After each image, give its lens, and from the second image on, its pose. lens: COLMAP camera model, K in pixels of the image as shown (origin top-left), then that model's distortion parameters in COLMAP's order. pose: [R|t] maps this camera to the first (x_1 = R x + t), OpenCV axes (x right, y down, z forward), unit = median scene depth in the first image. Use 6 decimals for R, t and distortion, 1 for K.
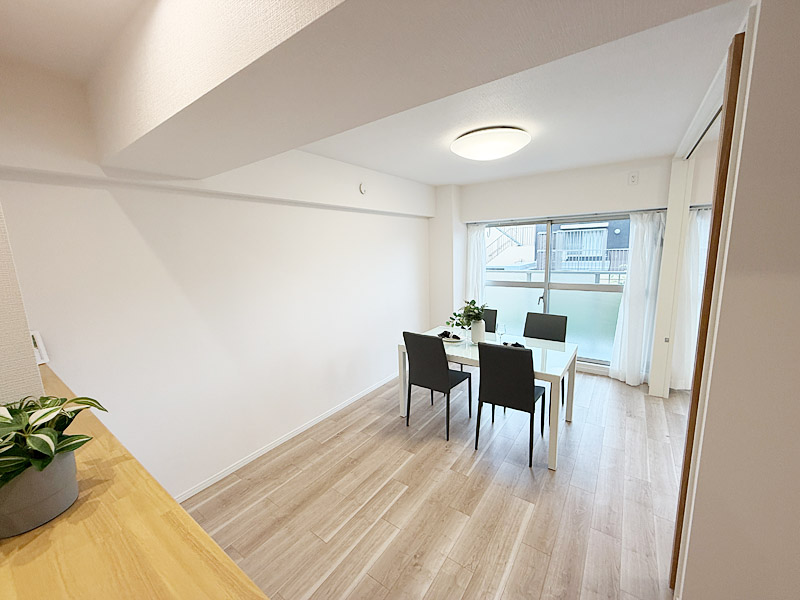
lens RADIAL K [[317.7, 0, 395.4], [0, 317.7, 301.3], [0, 0, 1]] dist [0.000571, 0.000174]
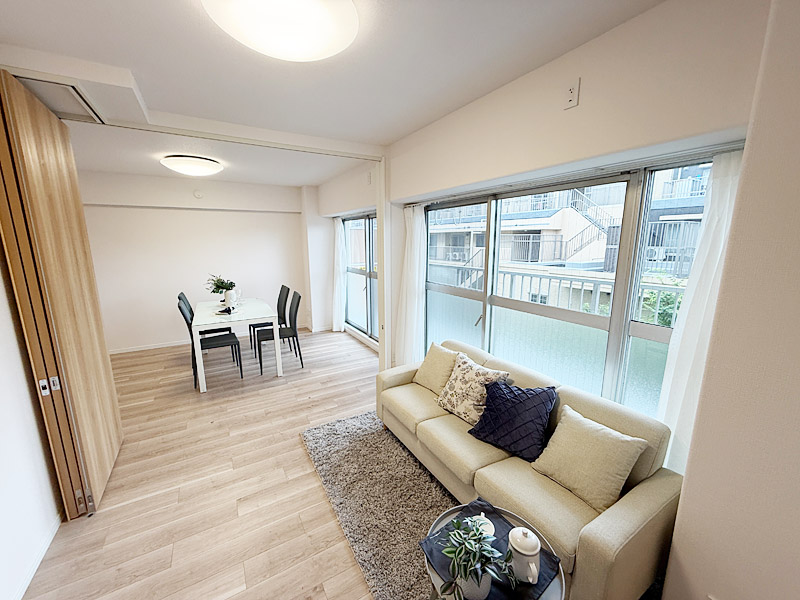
lens RADIAL K [[317.7, 0, 398.4], [0, 317.7, 298.4], [0, 0, 1]] dist [0.000571, 0.000174]
pose [[0.916112, 0.101889, -0.387760, 1.470920], [-0.092889, 0.994793, 0.041938, -0.029448], [0.390013, -0.002401, 0.920806, 0.017725]]
